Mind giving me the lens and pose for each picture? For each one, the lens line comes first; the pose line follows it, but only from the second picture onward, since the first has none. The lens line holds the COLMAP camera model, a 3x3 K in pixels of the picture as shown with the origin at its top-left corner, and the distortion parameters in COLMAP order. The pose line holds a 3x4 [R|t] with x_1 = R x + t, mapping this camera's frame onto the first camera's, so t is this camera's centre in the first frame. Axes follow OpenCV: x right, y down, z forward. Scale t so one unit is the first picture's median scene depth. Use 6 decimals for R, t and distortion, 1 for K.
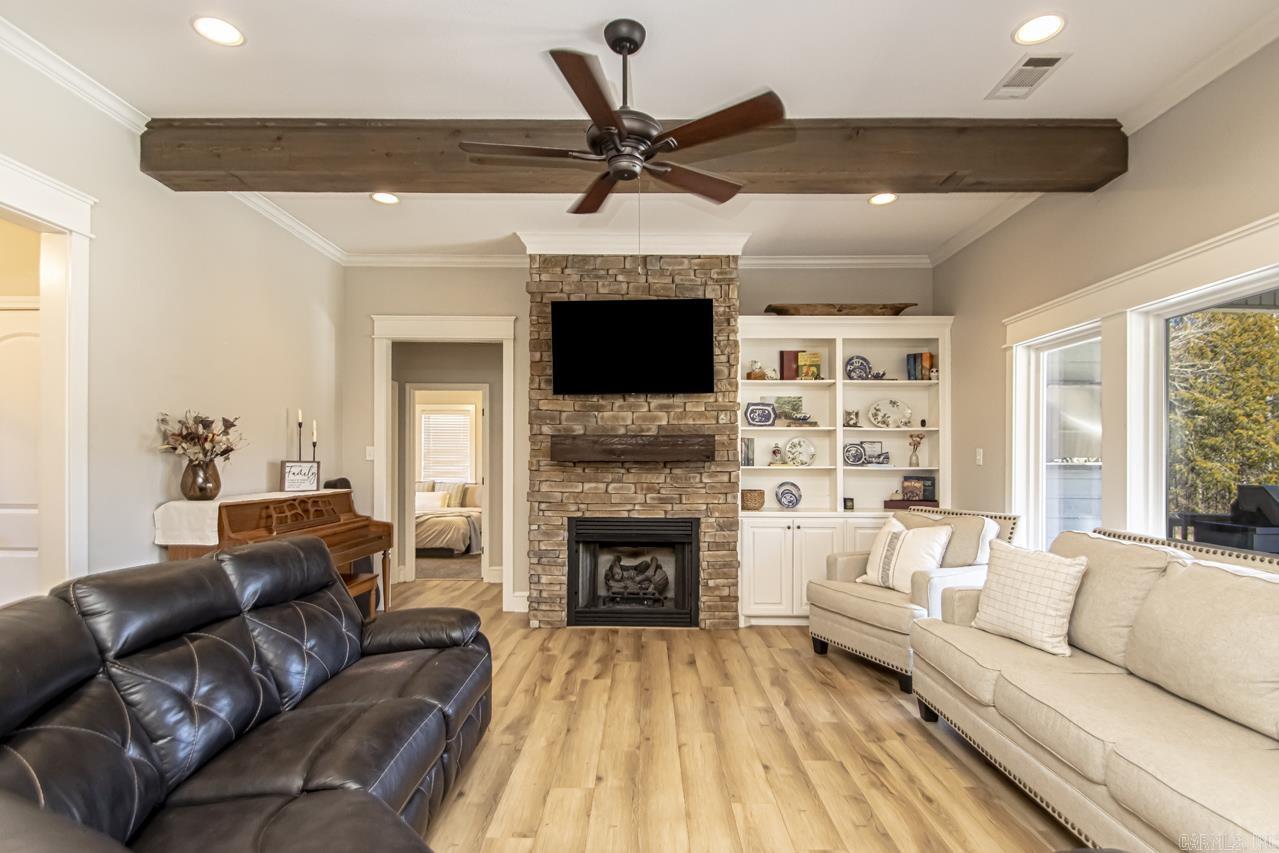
lens RADIAL K [[628.1, 0, 636.4], [0, 628.1, 507.8], [0, 0, 1]] dist [0.000123, 0.000284]
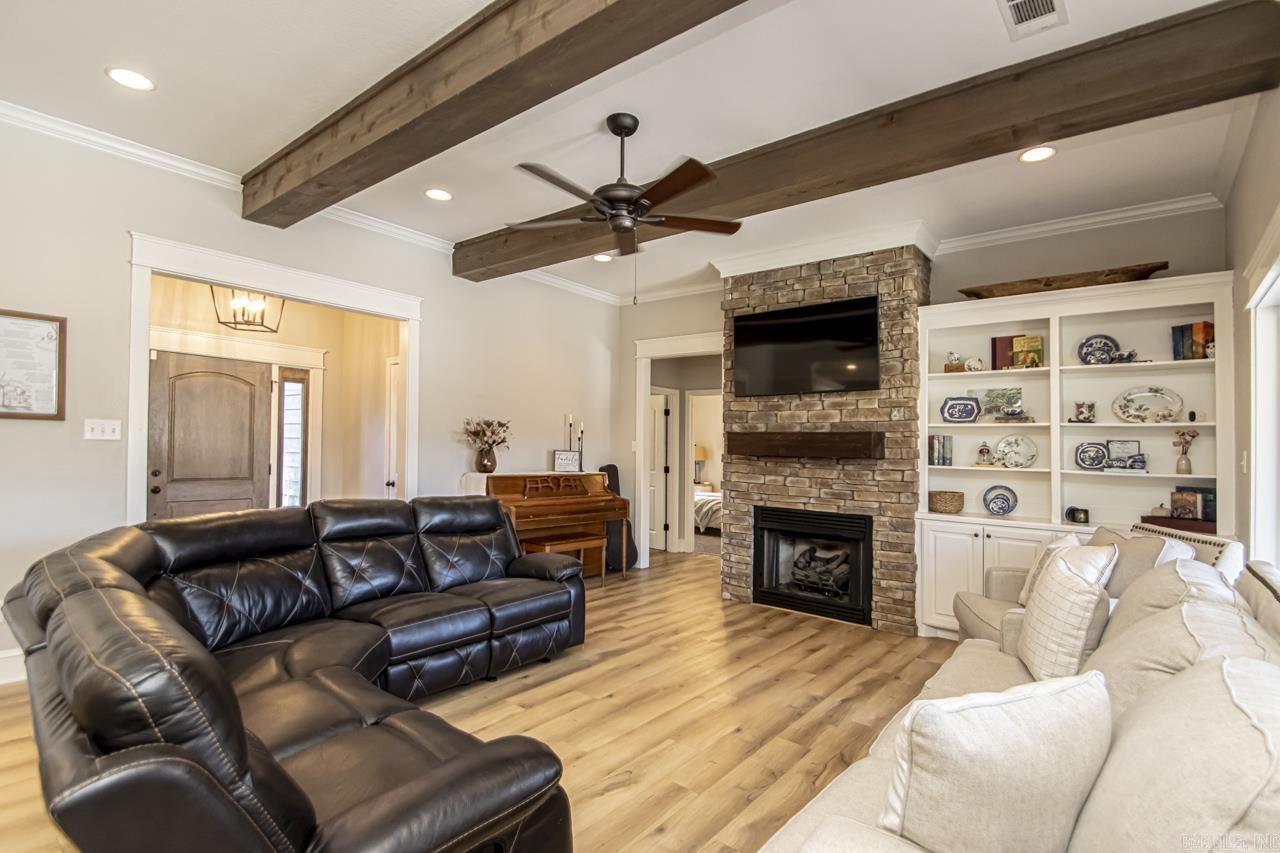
lens RADIAL K [[605.7, 0, 649.0], [0, 605.7, 507.8], [0, 0, 1]] dist [0.000947, -0.000317]
pose [[0.787195, 0.075953, -0.612009, 0.414593], [-0.072106, 0.996916, 0.030974, -0.000694], [0.612474, 0.019747, 0.790244, 0.028009]]
